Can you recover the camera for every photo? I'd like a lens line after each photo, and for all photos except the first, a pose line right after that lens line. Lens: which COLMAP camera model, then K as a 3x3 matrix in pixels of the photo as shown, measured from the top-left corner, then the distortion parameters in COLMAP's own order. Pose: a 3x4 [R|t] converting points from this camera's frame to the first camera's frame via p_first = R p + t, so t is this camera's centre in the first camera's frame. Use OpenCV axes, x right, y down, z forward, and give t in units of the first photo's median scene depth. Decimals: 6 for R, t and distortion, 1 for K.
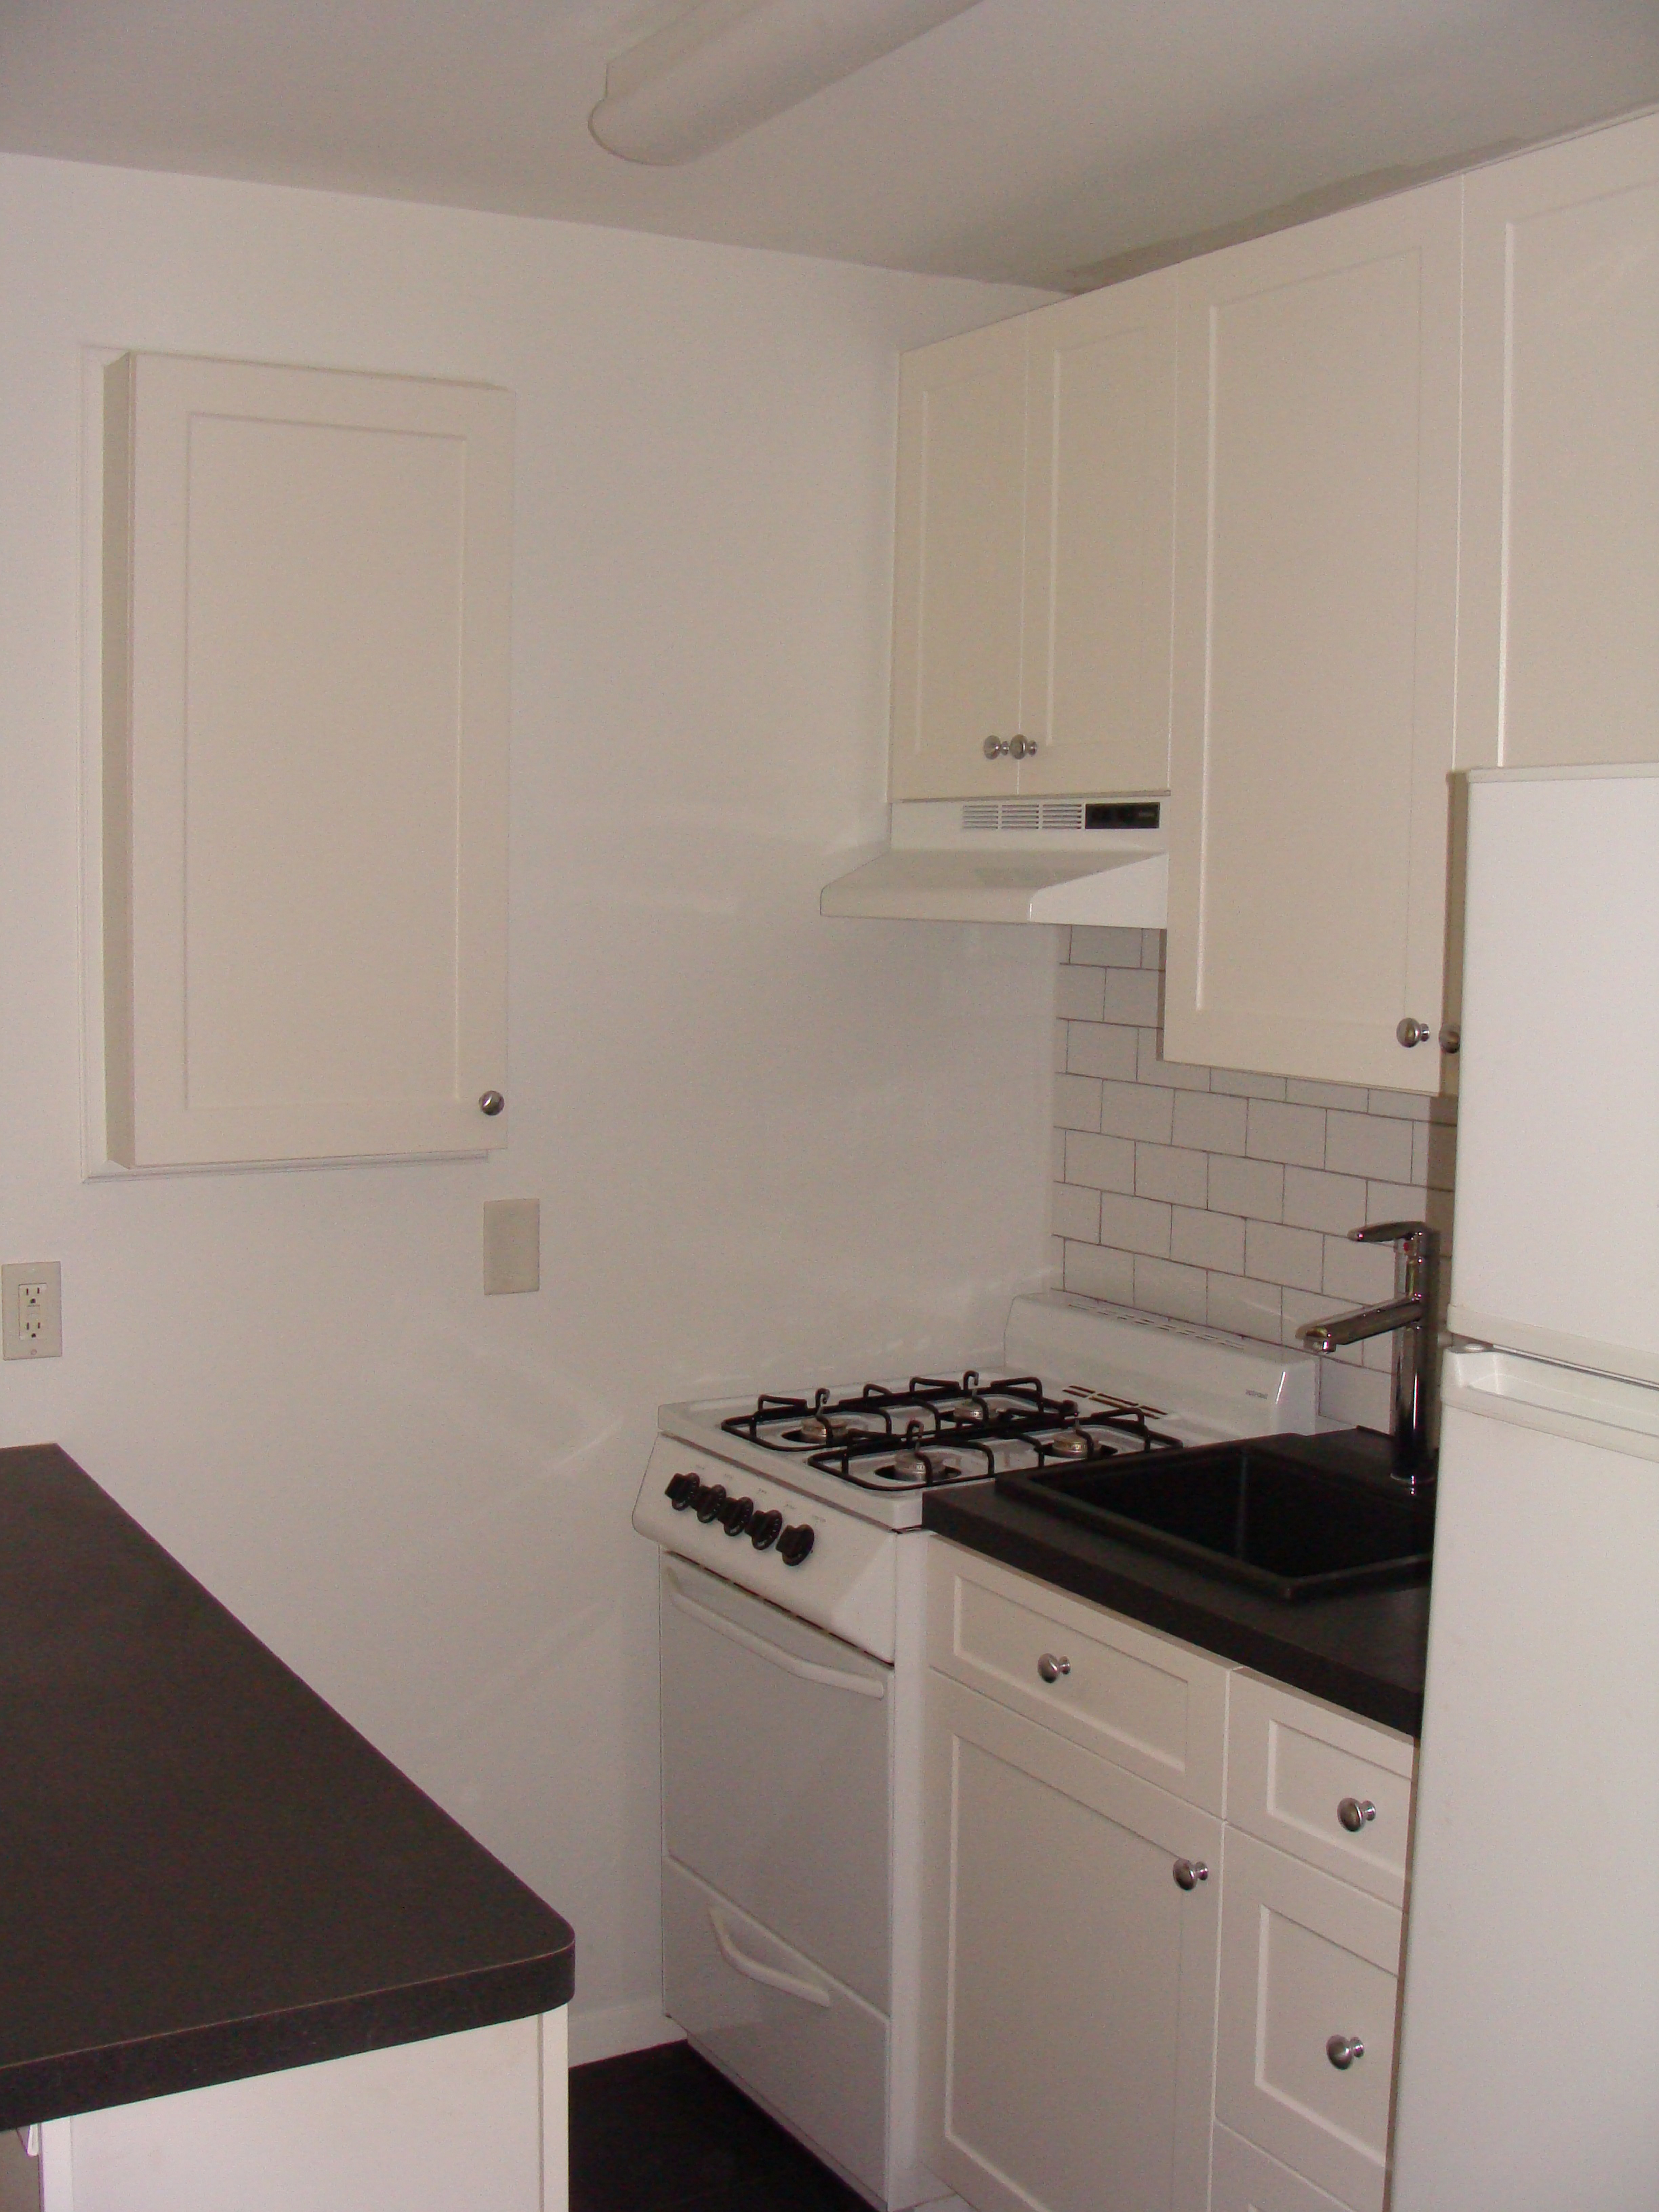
lens RADIAL K [[2467.0, 0, 906.4], [0, 2467.0, 1117.6], [0, 0, 1]] dist [-0.166908, 0.000000]
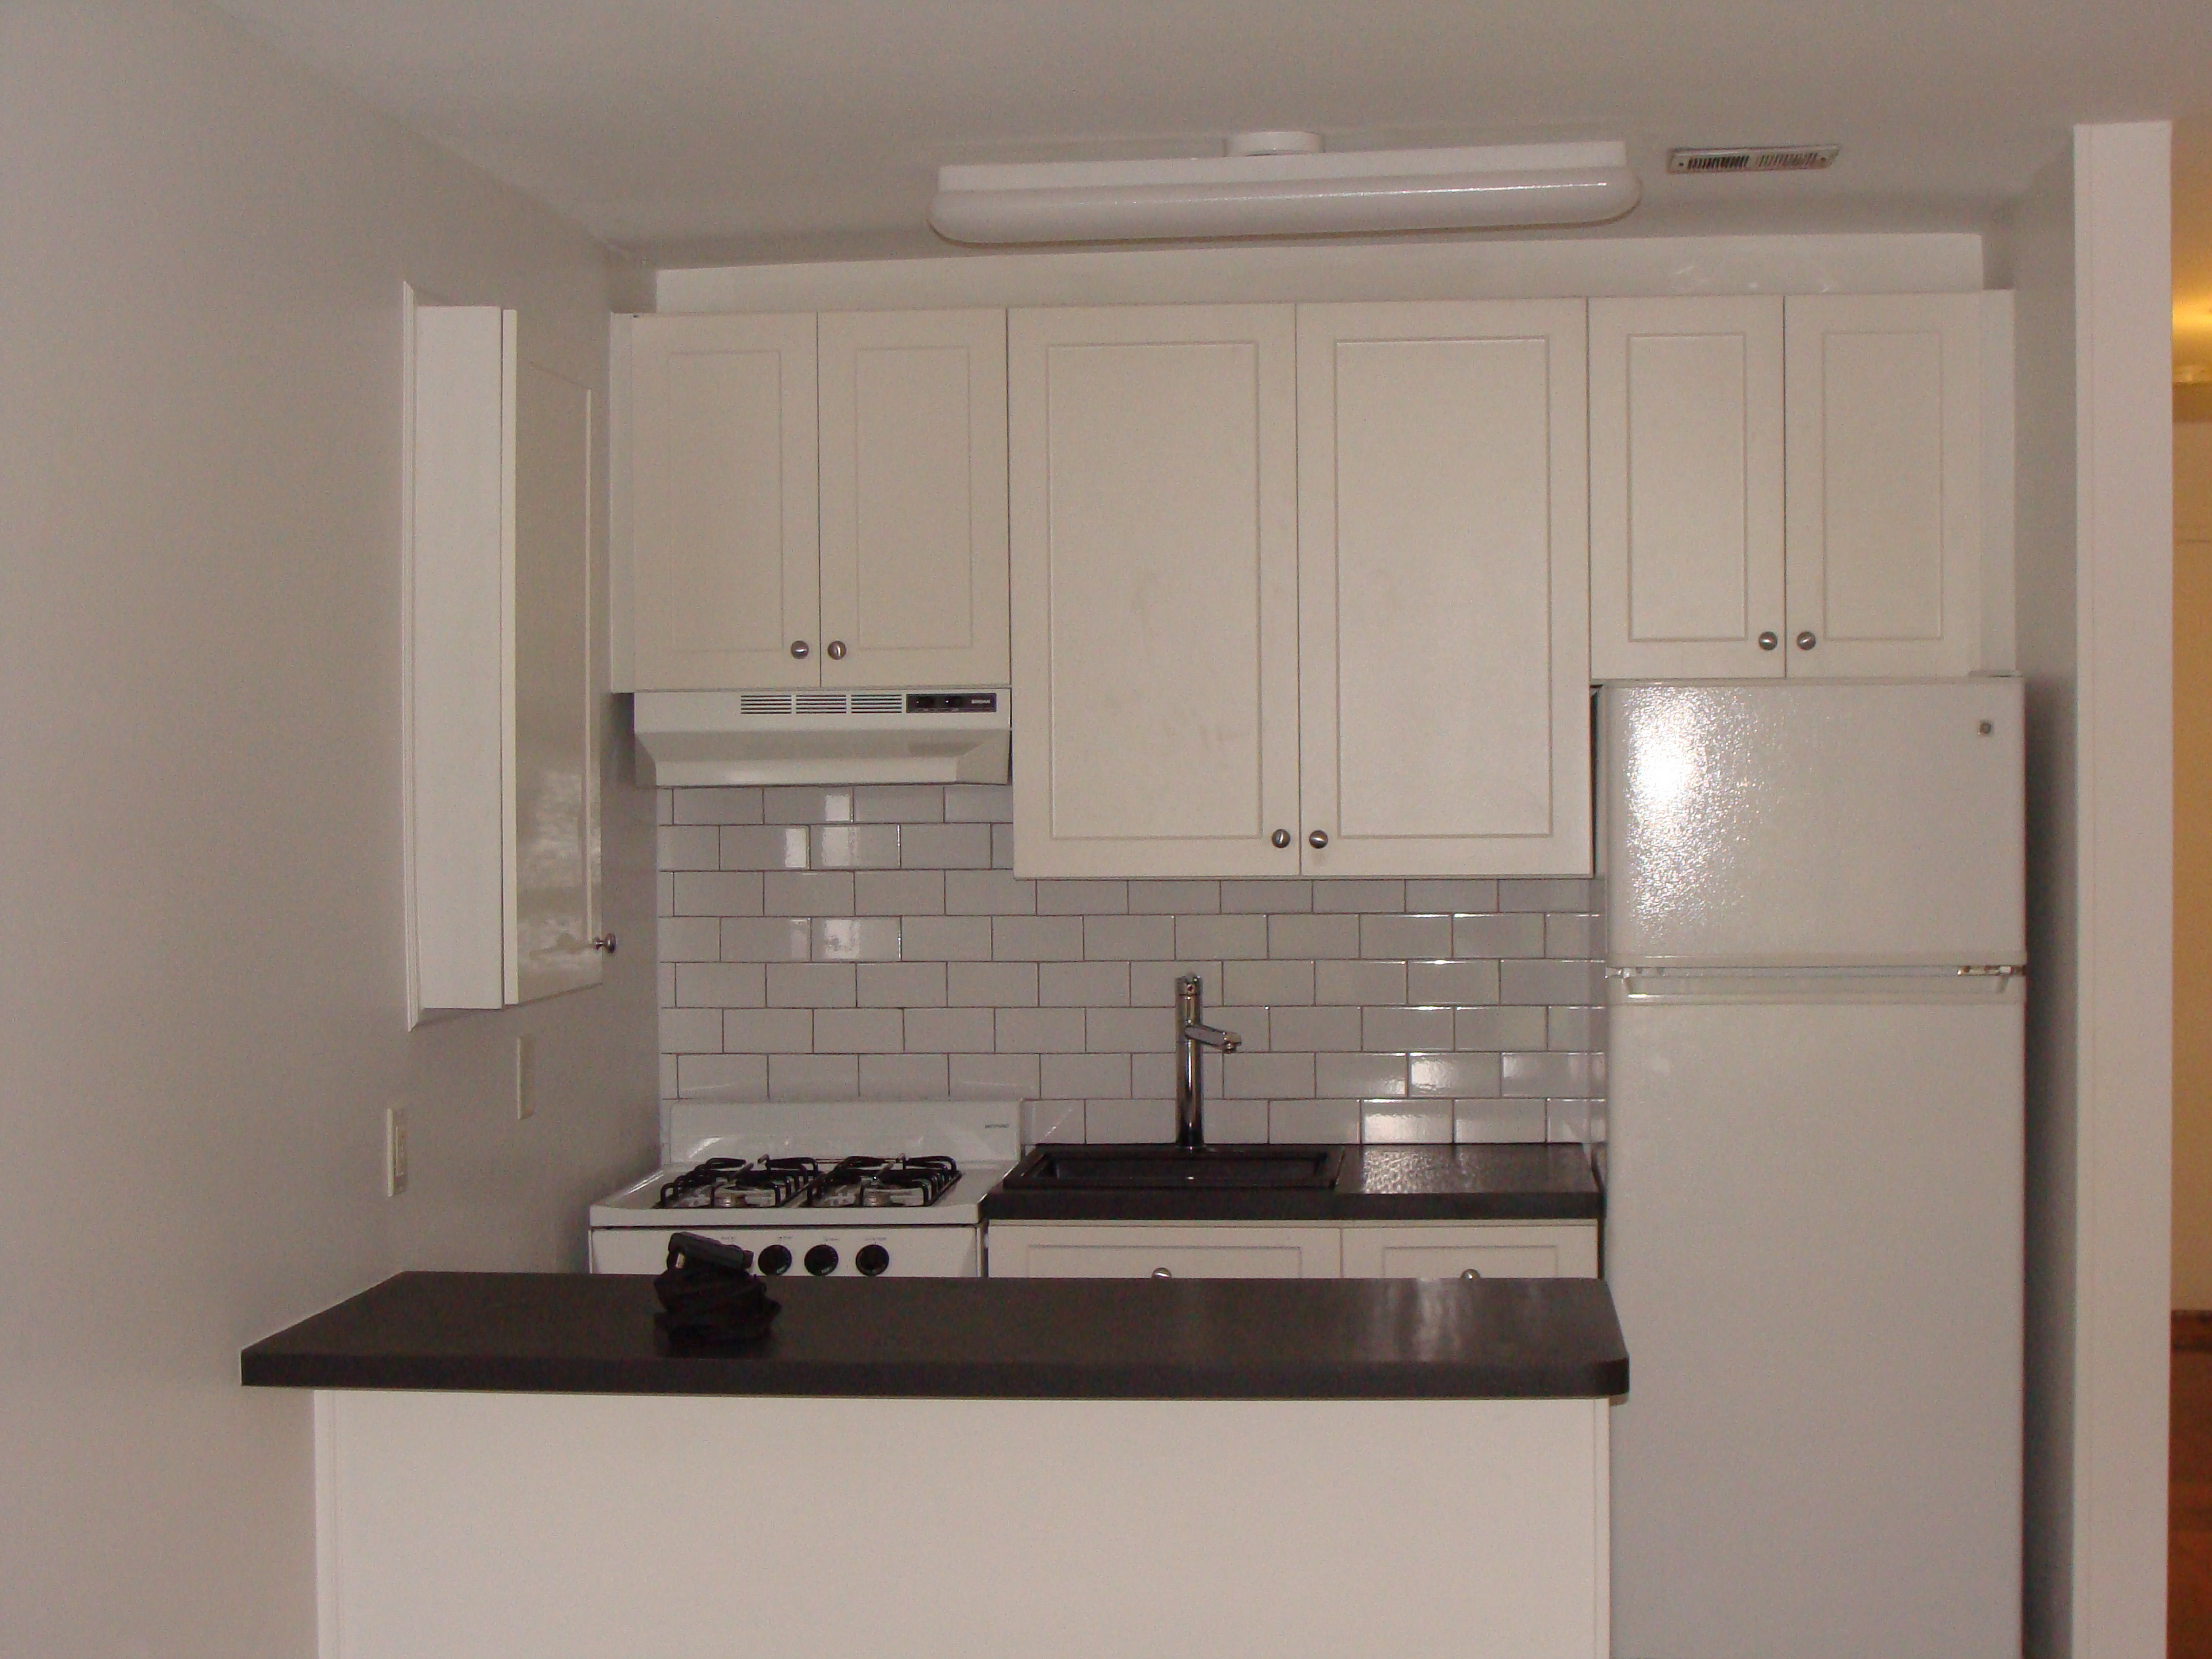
lens RADIAL K [[3450.7, 0, 1159.3], [0, 3450.7, 844.7], [0, 0, 1]] dist [-0.126543, 0.000000]
pose [[0.591198, -0.037687, 0.805645, -1.412980], [0.096291, 0.995061, -0.024112, 0.013364], [-0.800758, 0.091832, 0.591907, -0.223624]]
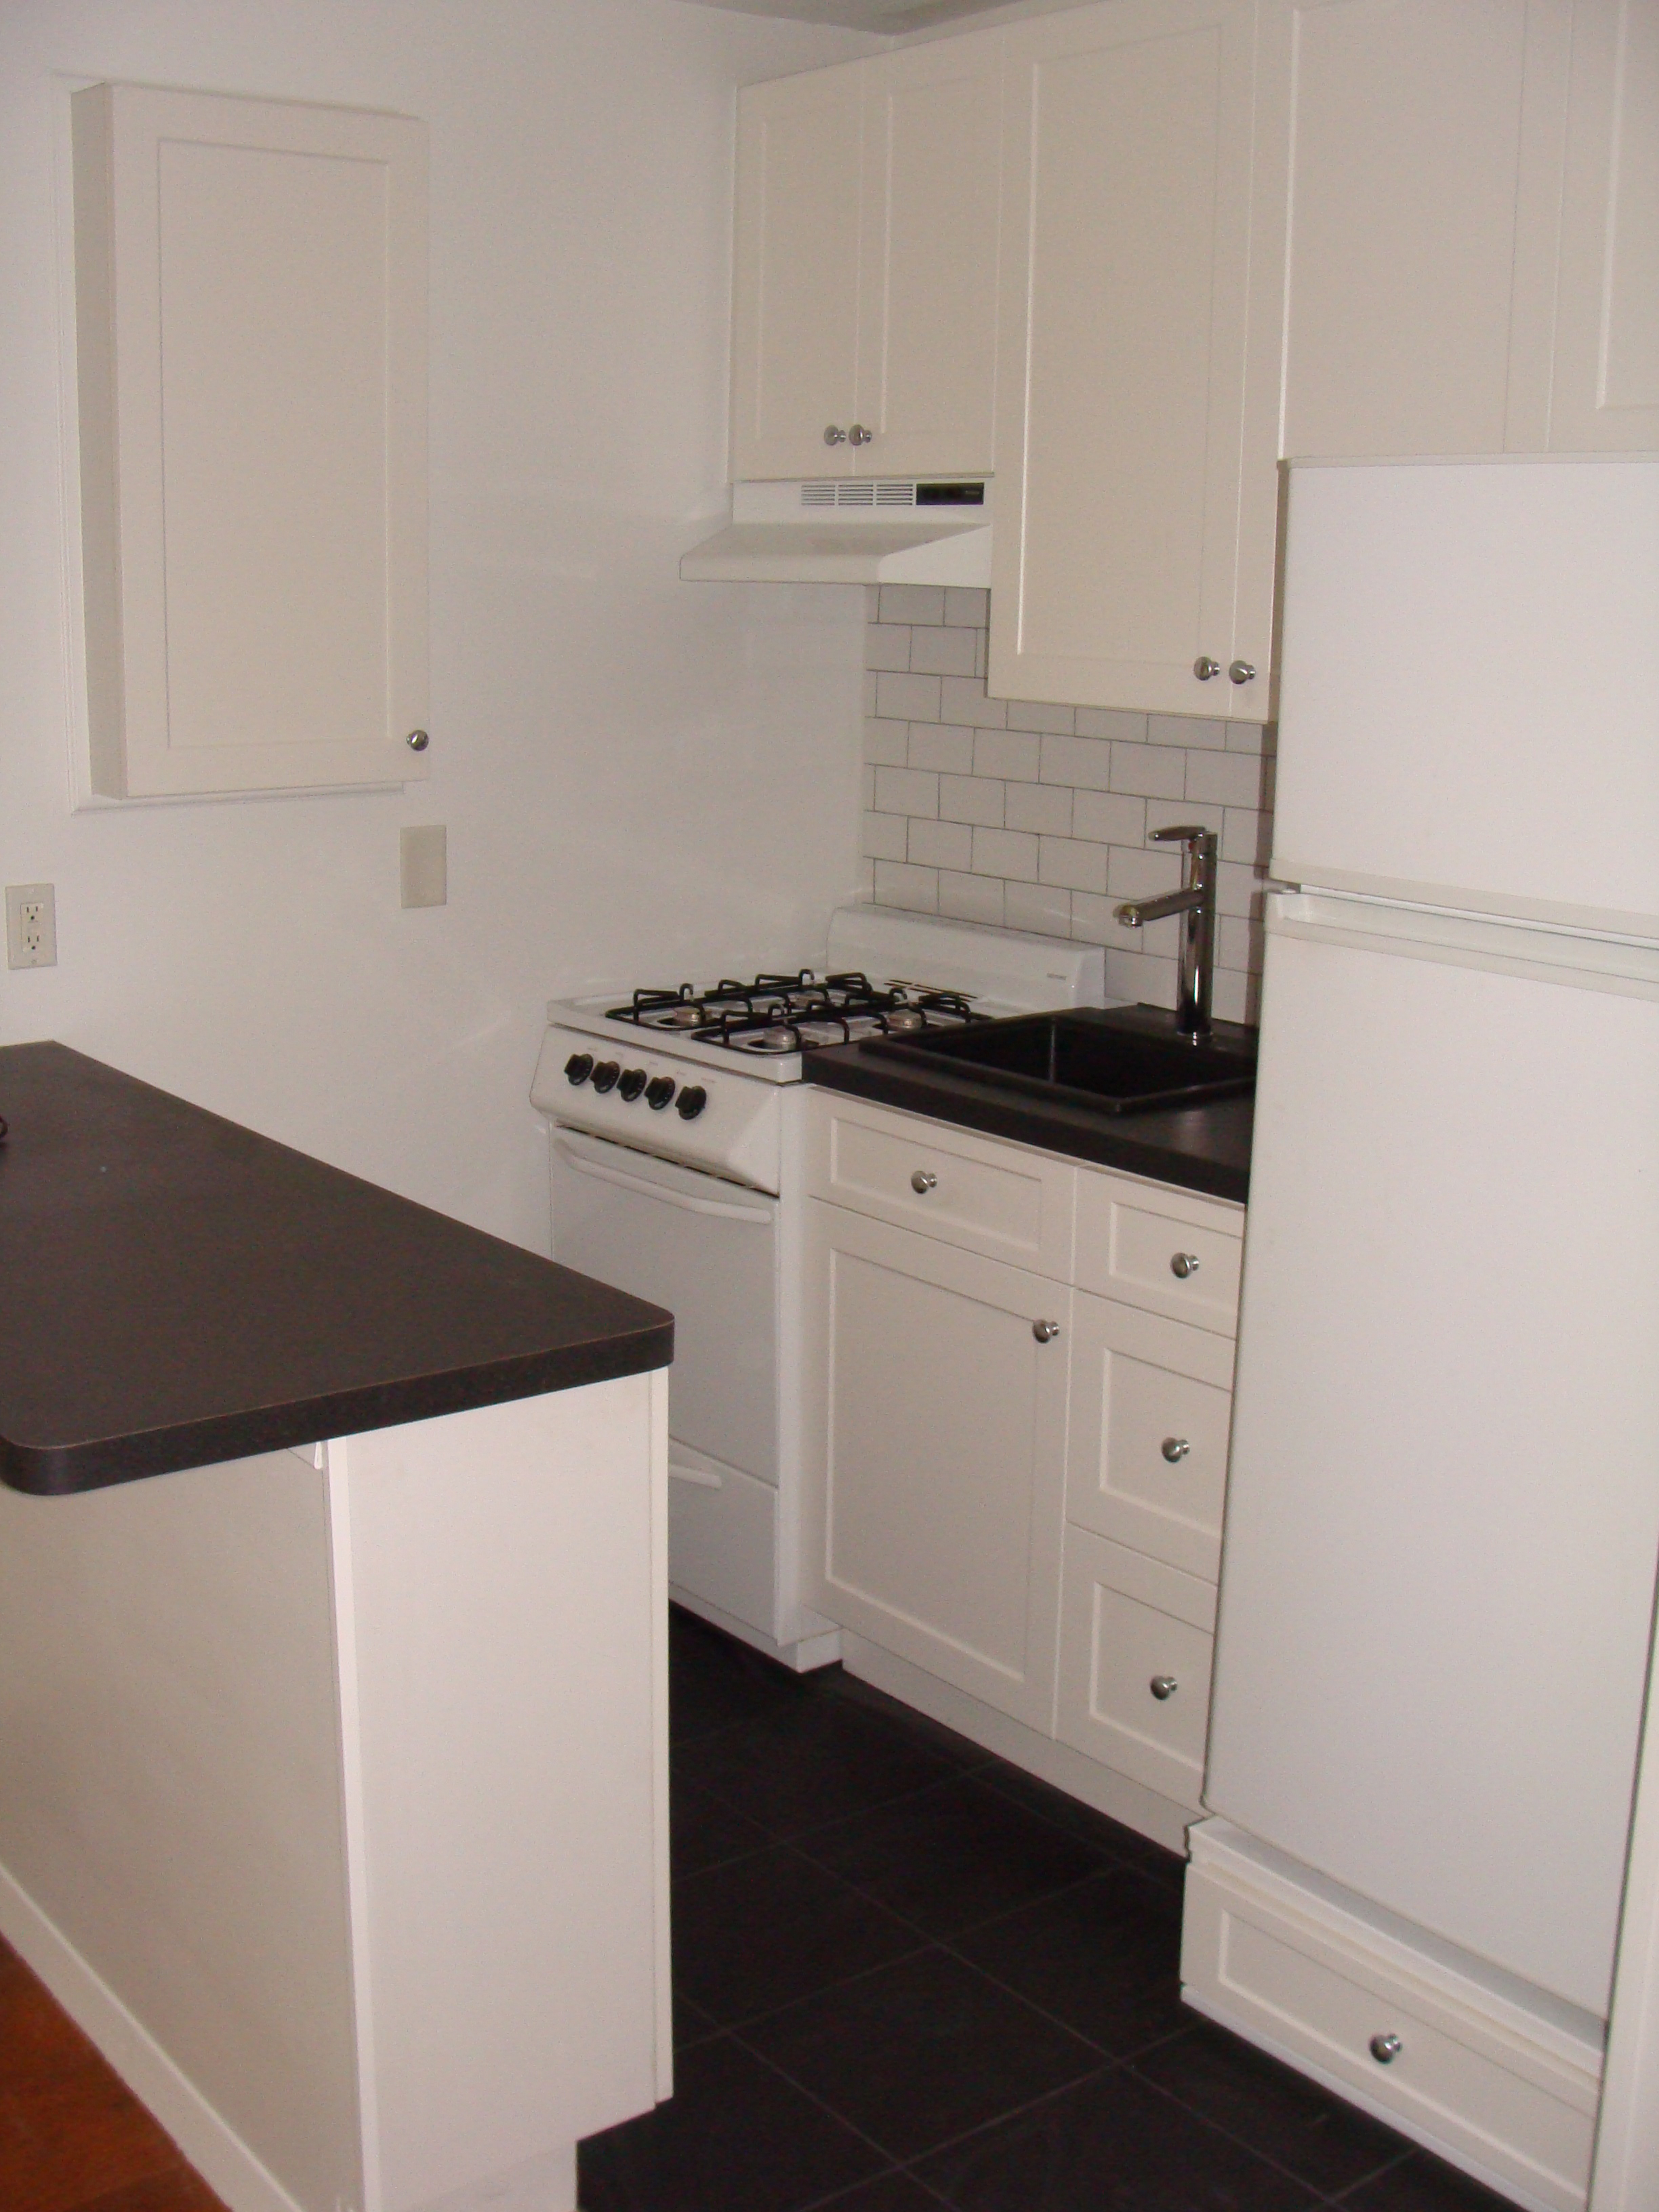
lens RADIAL K [[2467.0, 0, 838.1], [0, 2467.0, 1115.4], [0, 0, 1]] dist [-0.166908, 0.000000]
pose [[0.993368, -0.024957, 0.112239, -0.109281], [0.010772, 0.992067, 0.125251, 0.028891], [-0.114474, -0.123211, 0.985756, -0.207332]]
